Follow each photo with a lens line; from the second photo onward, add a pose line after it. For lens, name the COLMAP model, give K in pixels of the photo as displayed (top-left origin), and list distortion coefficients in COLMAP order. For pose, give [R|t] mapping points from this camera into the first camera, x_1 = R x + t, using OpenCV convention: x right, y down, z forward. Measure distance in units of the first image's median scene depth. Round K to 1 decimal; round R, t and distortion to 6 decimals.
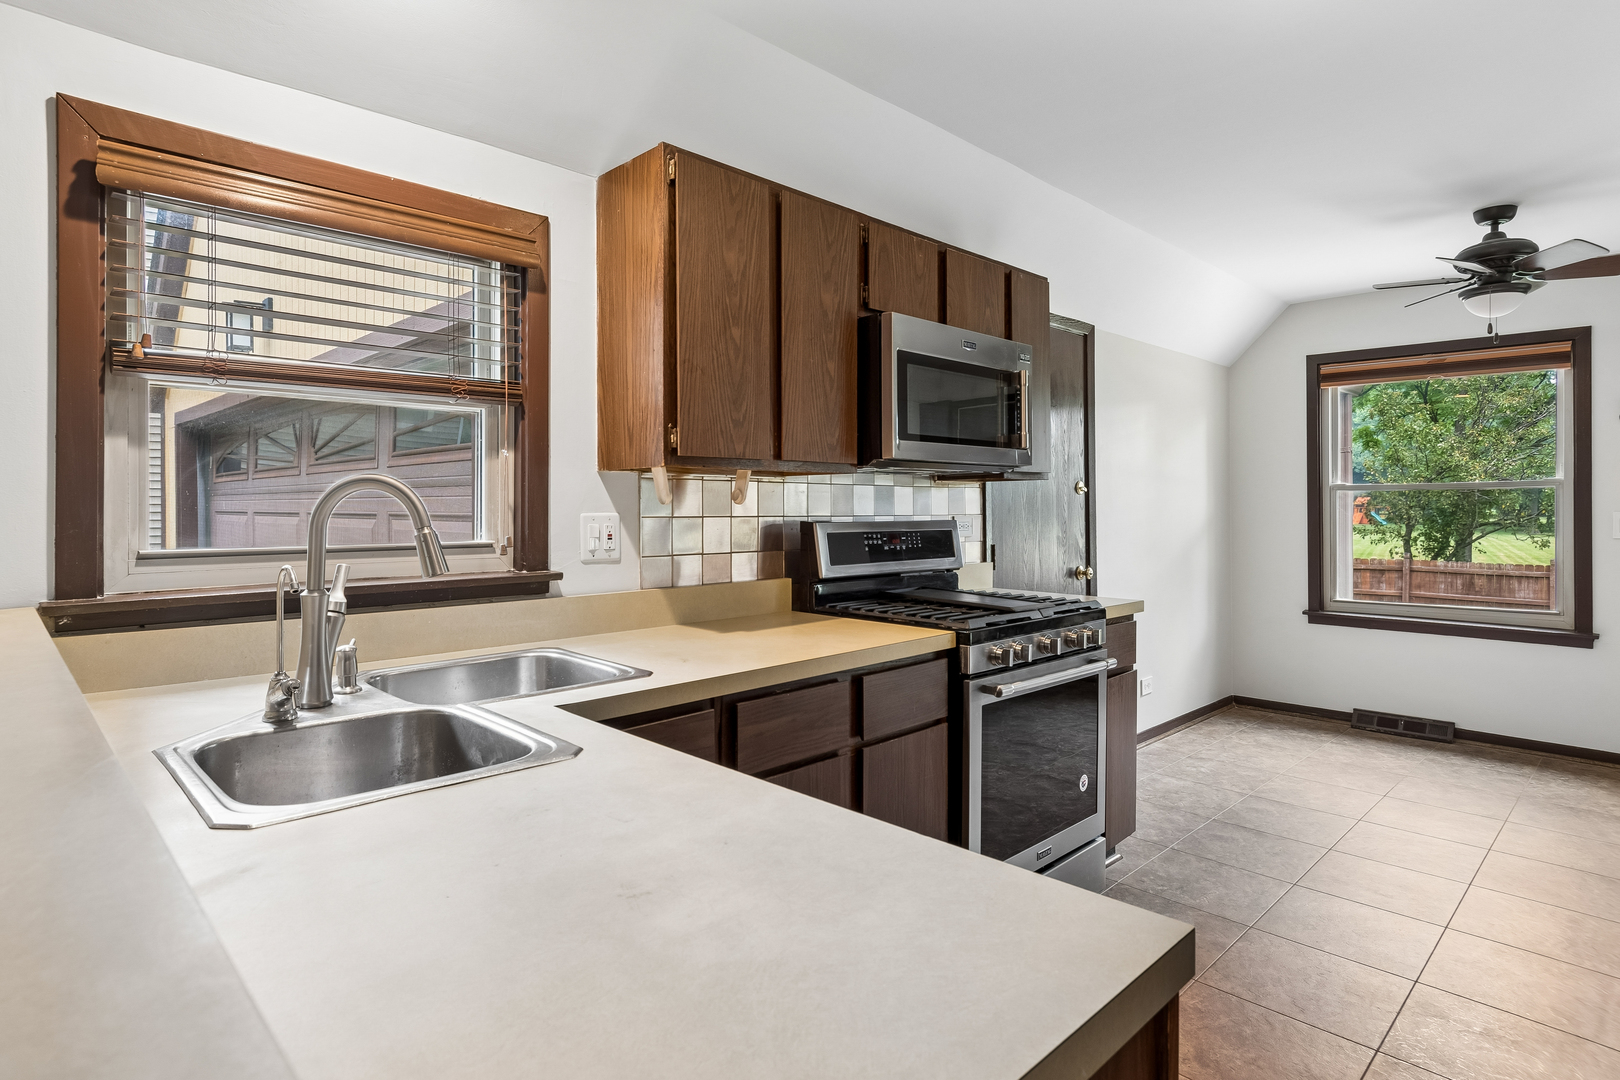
lens RADIAL K [[853.5, 0, 805.0], [0, 853.5, 512.6], [0, 0, 1]] dist [0.015966, -0.015876]
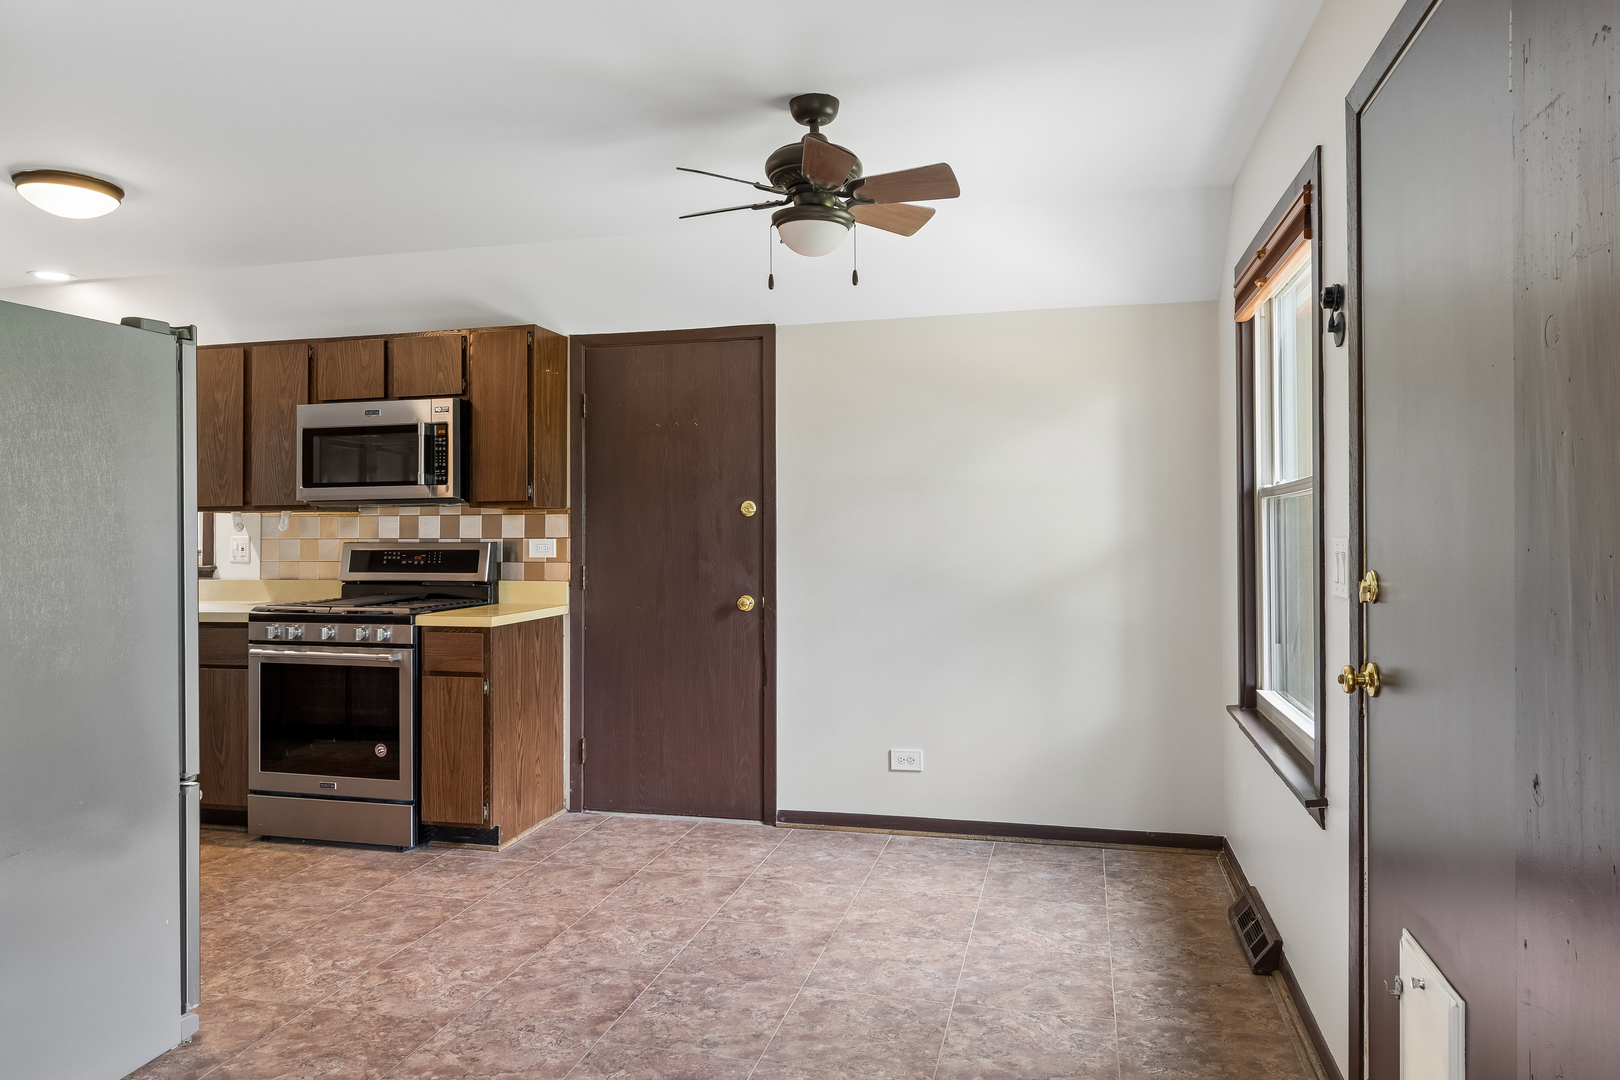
lens RADIAL K [[1028.5, 0, 810.0], [0, 1028.5, 540.0], [0, 0, 1]] dist [-0.035035, 0.000250]
pose [[0.533157, 0.006202, -0.845994, 1.809702], [0.000421, 0.999971, 0.007596, -0.006028], [0.846016, -0.004406, 0.533139, 0.686014]]
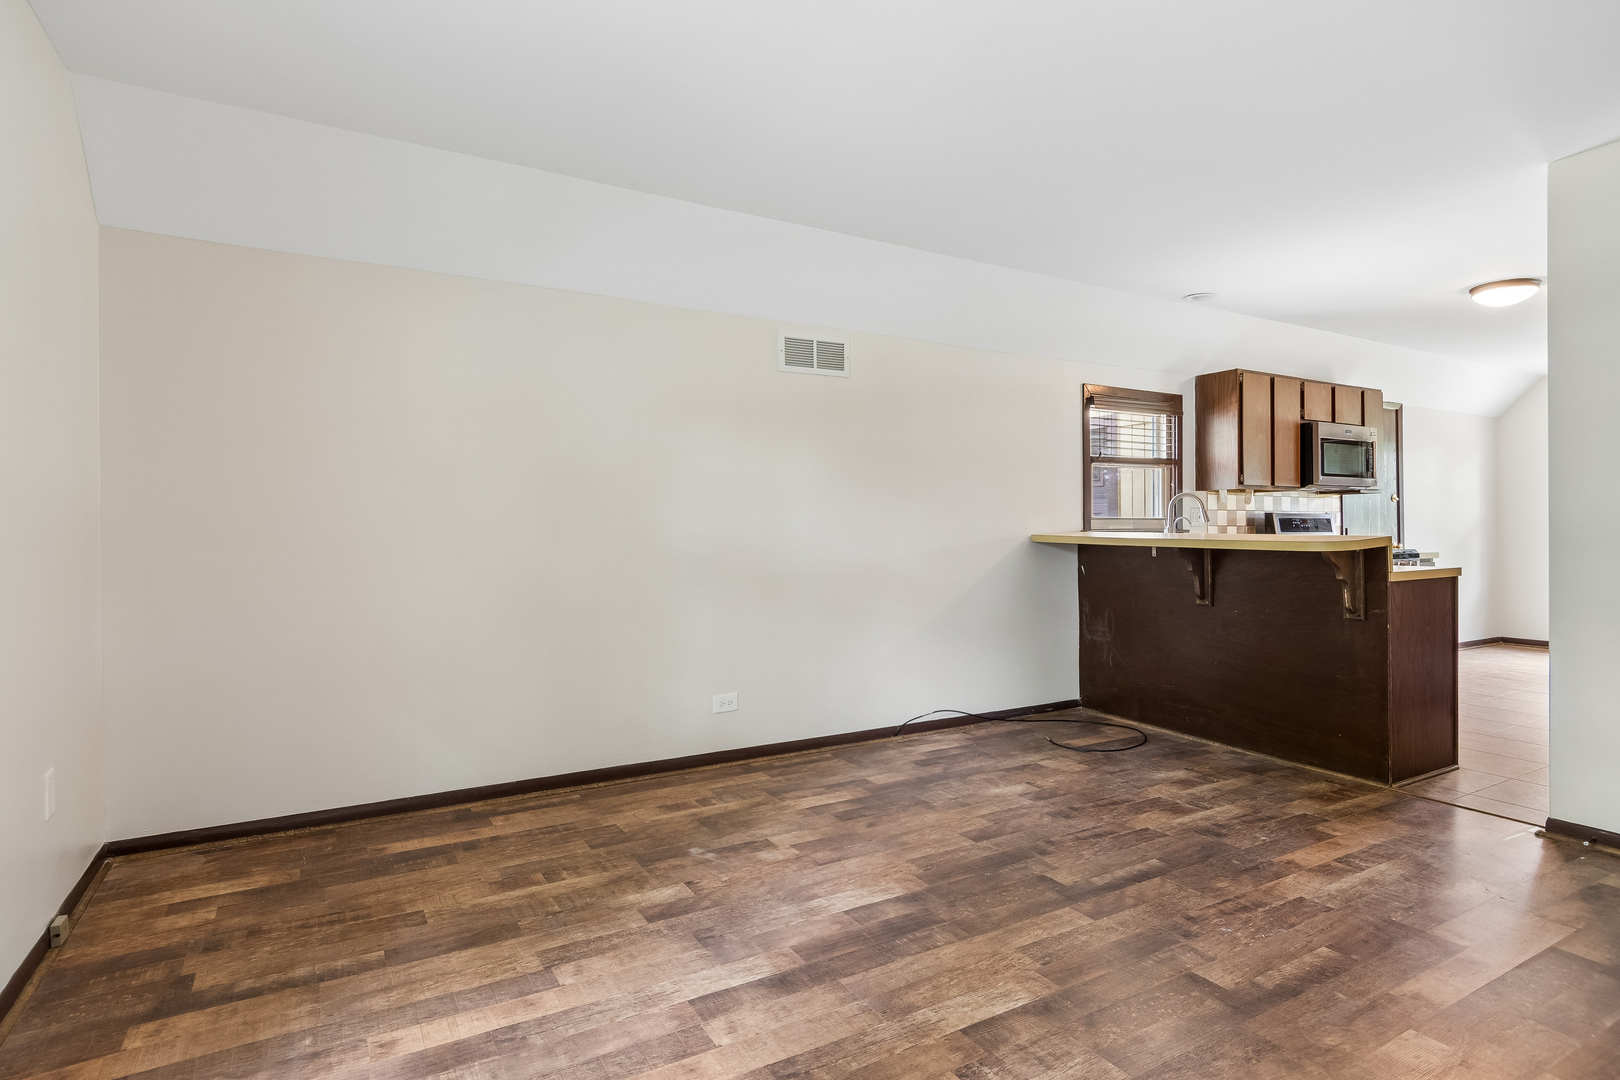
lens RADIAL K [[853.5, 0, 805.0], [0, 853.5, 512.6], [0, 0, 1]] dist [0.015966, -0.015876]
pose [[0.971576, -0.004803, -0.236680, -0.605137], [-0.000599, 0.999741, -0.022746, 0.057886], [0.236728, 0.022241, 0.971321, -1.367181]]
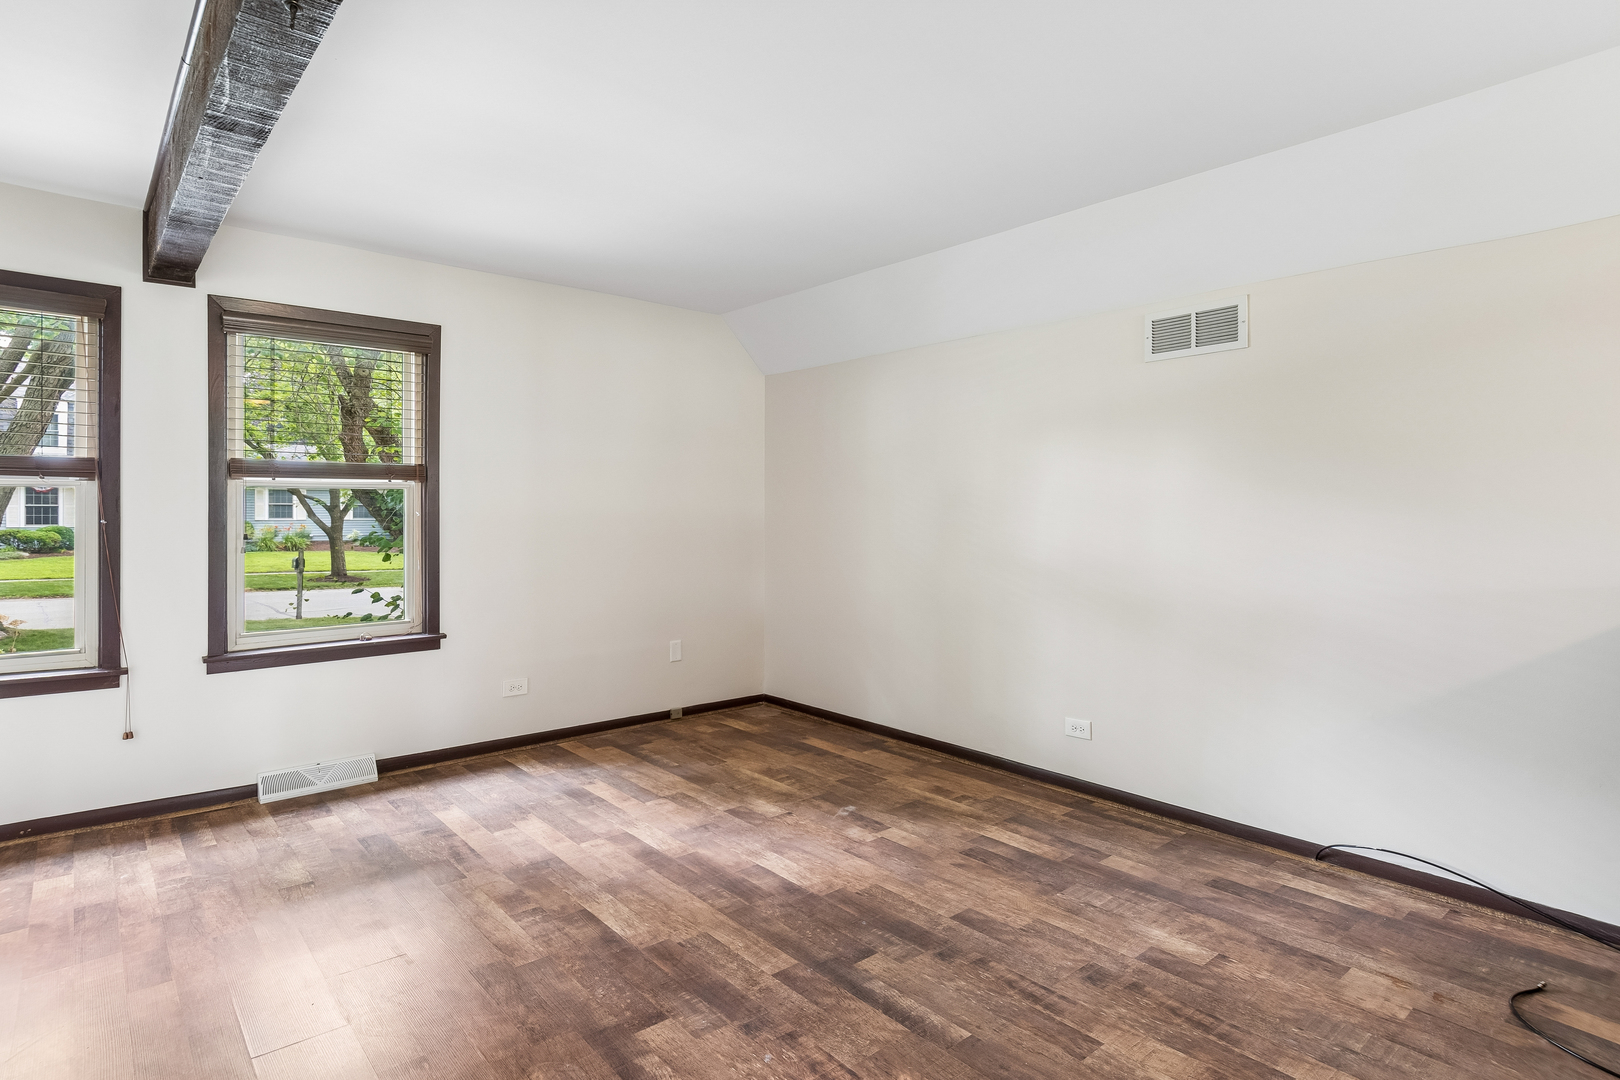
lens RADIAL K [[853.5, 0, 805.0], [0, 853.5, 512.6], [0, 0, 1]] dist [0.015966, -0.015876]
pose [[-0.064142, 0.003050, -0.997936, 0.270977], [-0.009861, 0.999945, 0.003690, 0.002319], [0.997892, 0.010077, -0.064109, -0.391876]]
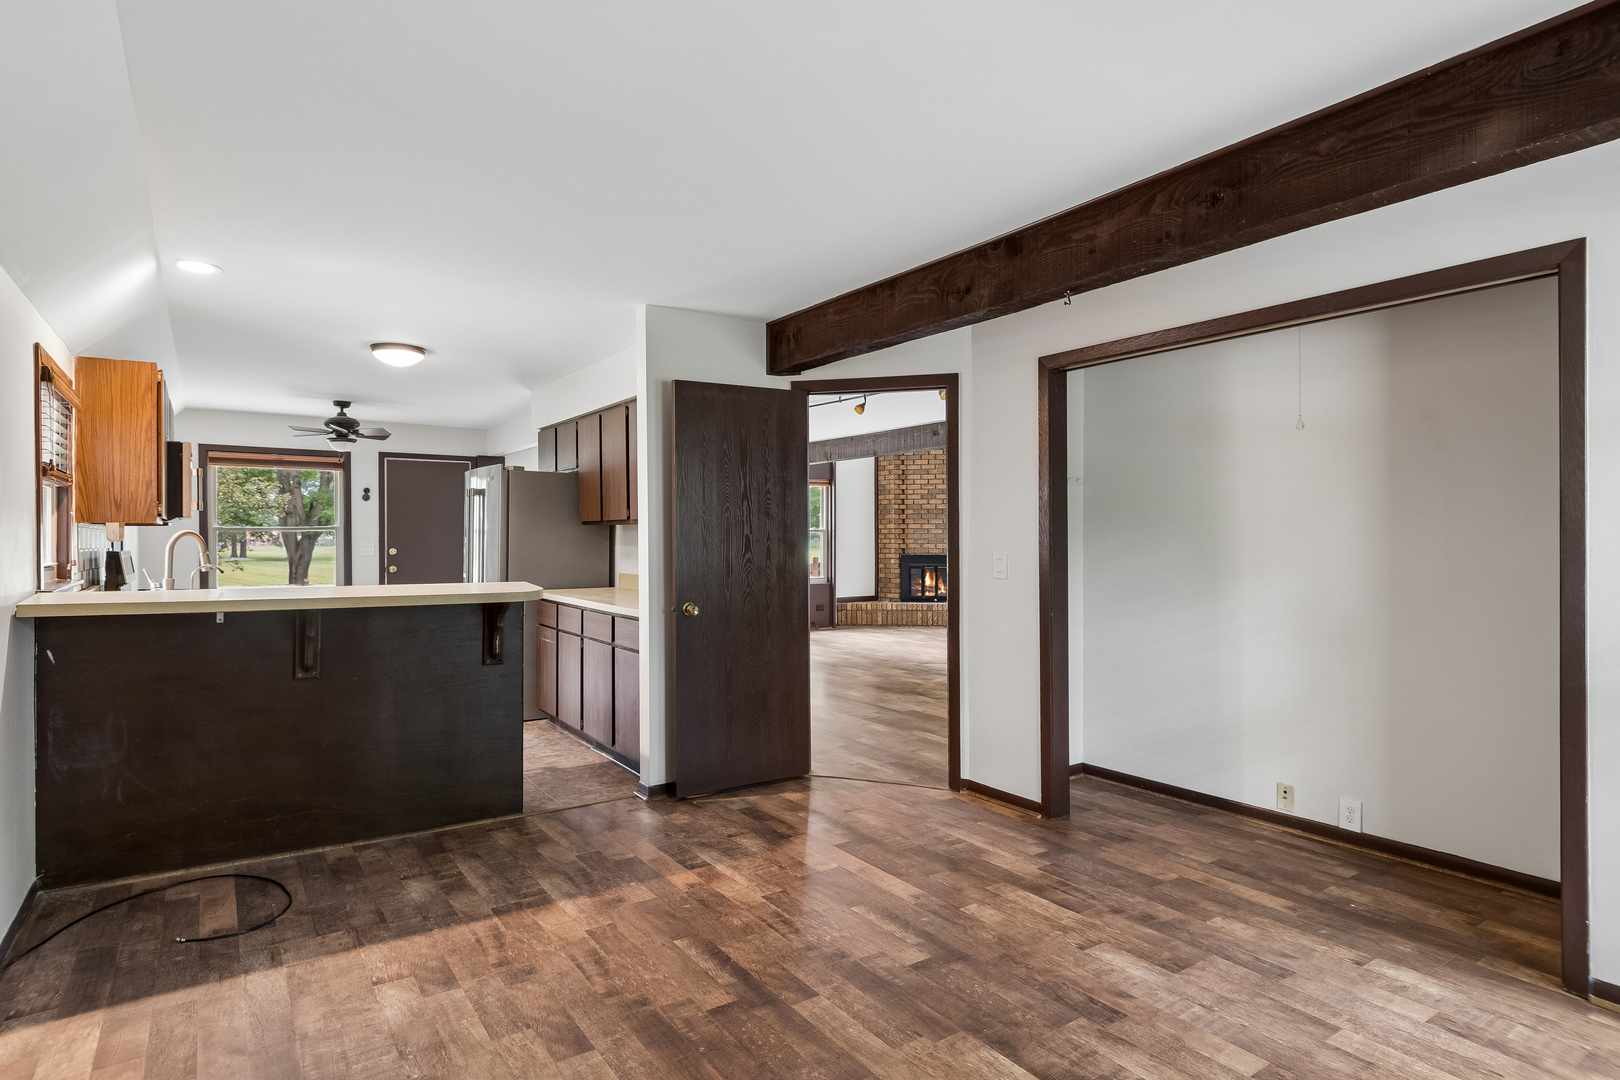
lens RADIAL K [[863.7, 0, 810.0], [0, 863.7, 540.0], [0, 0, 1]] dist [0.002177, -0.000716]
pose [[0.163613, -0.002688, 0.986521, -1.356654], [0.008616, 0.999962, 0.001295, -0.002381], [-0.986487, 0.008288, 0.163630, -0.601871]]
